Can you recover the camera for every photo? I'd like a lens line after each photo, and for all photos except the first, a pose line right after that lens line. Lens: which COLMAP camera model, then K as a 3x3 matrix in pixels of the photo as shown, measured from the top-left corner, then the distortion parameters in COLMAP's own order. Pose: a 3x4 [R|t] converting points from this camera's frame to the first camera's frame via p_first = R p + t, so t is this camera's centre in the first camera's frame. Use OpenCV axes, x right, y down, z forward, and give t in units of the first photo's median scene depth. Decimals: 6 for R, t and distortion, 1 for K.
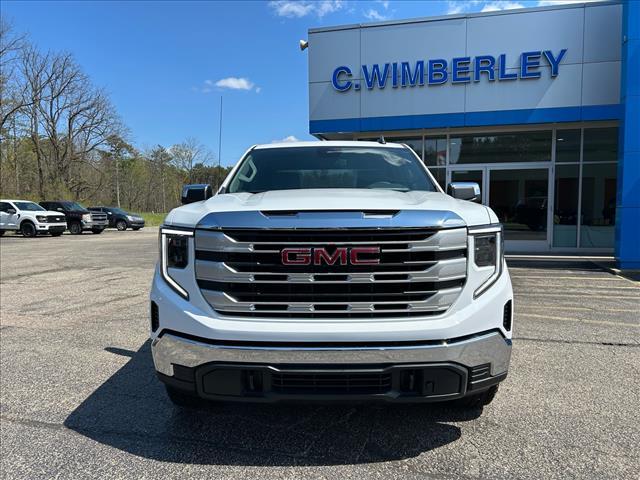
lens RADIAL K [[483.7, 0, 317.9], [0, 483.7, 246.3], [0, 0, 1]] dist [0.049720, -0.050175]
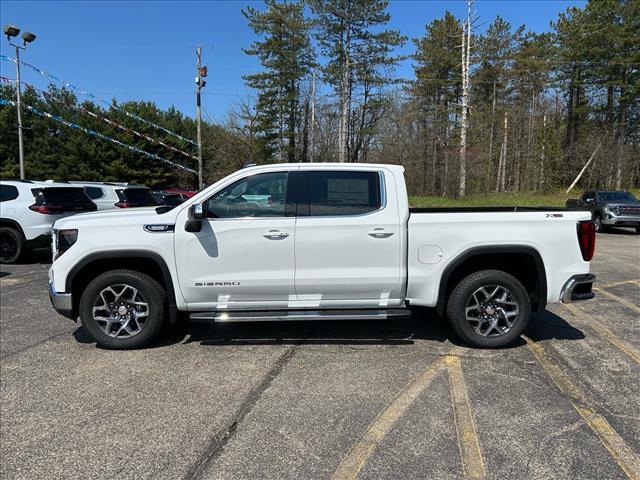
lens RADIAL K [[483.7, 0, 325.0], [0, 483.7, 236.0], [0, 0, 1]] dist [0.049720, -0.050175]
pose [[0.046394, 0.093011, -0.994584, 2.101931], [-0.089854, 0.992008, 0.088578, -0.258579], [0.994874, 0.085257, 0.054381, 1.748966]]
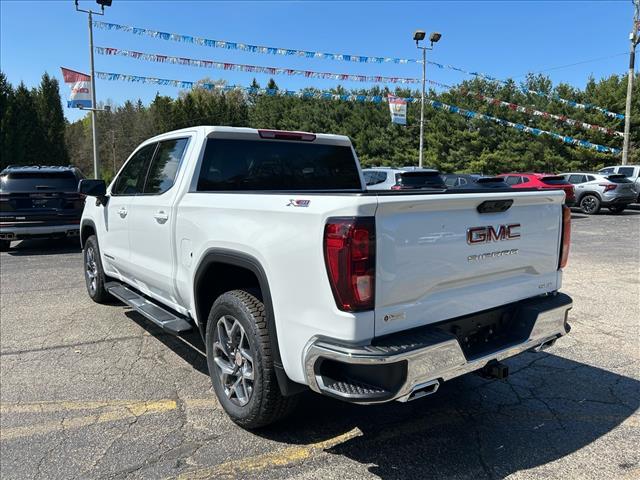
lens RADIAL K [[483.7, 0, 324.4], [0, 483.7, 239.2], [0, 0, 1]] dist [0.049720, -0.050175]
pose [[-0.793129, 0.081961, -0.603513, 0.848948], [-0.044386, 0.980491, 0.191488, -0.351952], [0.607434, 0.178663, -0.774018, 3.365137]]
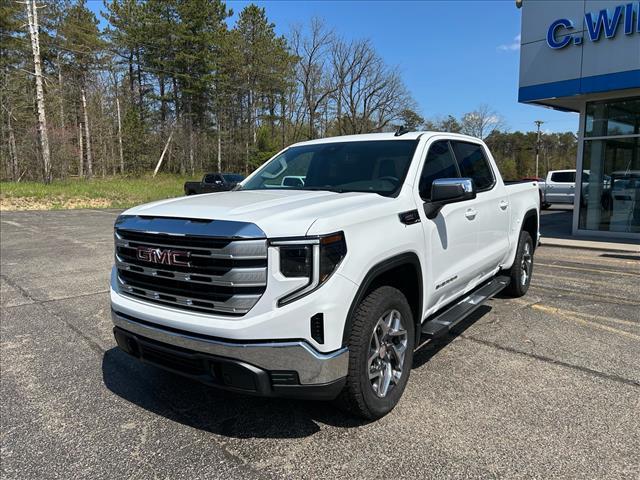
lens RADIAL K [[483.7, 0, 318.3], [0, 483.7, 241.9], [0, 0, 1]] dist [0.049720, -0.050175]
pose [[0.822802, 0.069093, -0.564112, 0.850359], [-0.037989, 0.997049, 0.066710, -0.091773], [0.567057, -0.033459, 0.822999, 0.171172]]
